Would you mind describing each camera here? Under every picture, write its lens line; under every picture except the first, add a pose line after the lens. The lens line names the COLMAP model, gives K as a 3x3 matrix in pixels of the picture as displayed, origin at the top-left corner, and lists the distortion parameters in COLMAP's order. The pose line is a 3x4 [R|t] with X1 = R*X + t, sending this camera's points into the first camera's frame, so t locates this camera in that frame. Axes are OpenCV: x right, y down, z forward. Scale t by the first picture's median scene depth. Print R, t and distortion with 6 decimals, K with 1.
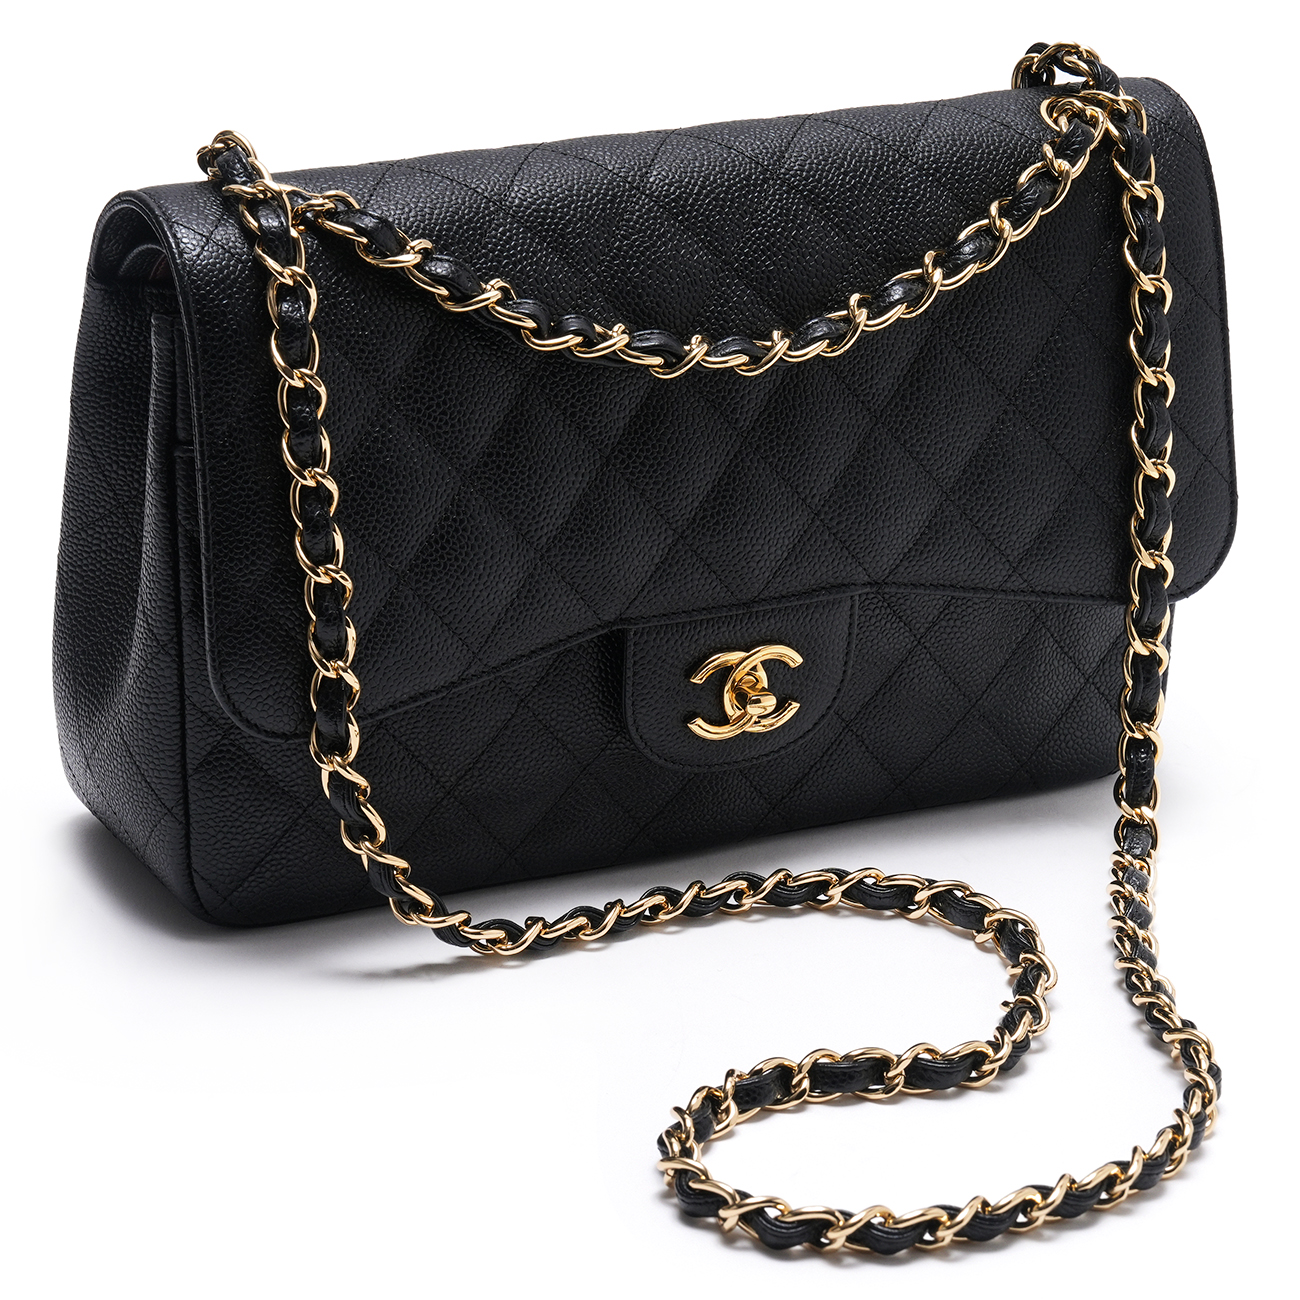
lens RADIAL K [[8530.4, 0, 649.3], [0, 8530.4, 650.0], [0, 0, 1]] dist [0.501332, 0.000000]
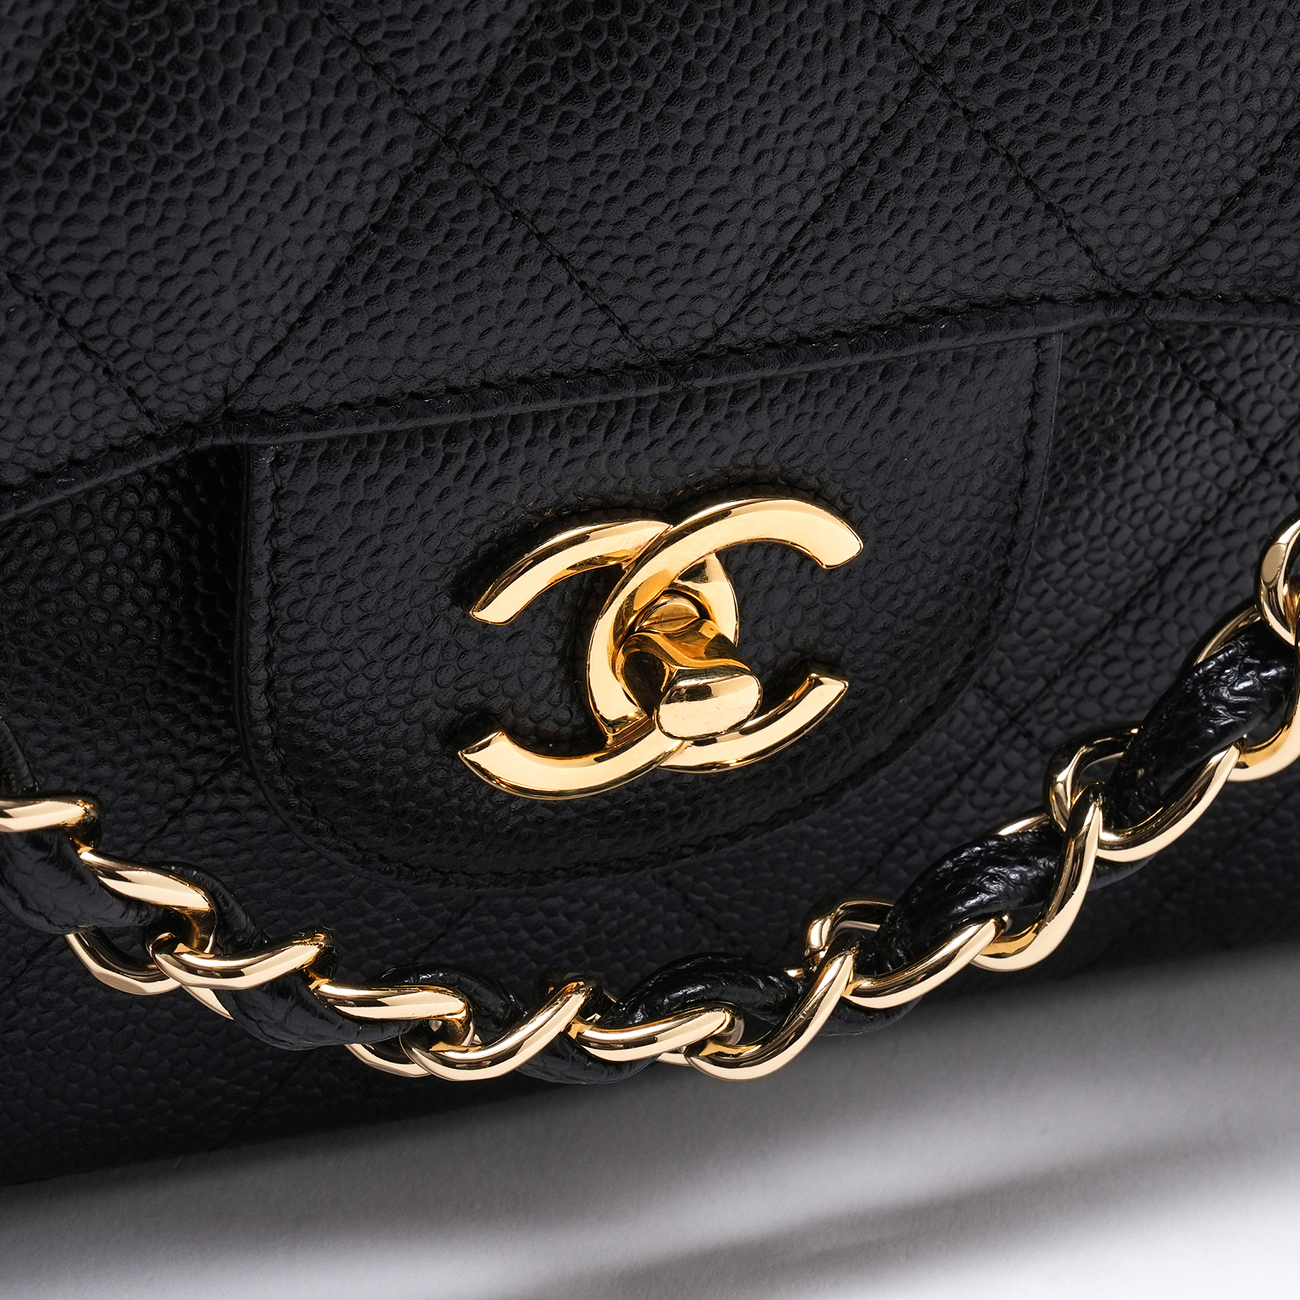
lens RADIAL K [[8530.4, 0, 652.8], [0, 8530.4, 650.5], [0, 0, 1]] dist [0.501332, 0.000000]
pose [[0.997441, 0.053031, -0.047952, 0.025273], [-0.045542, 0.988286, 0.145657, -0.038388], [0.055114, -0.143100, 0.988172, 0.707830]]
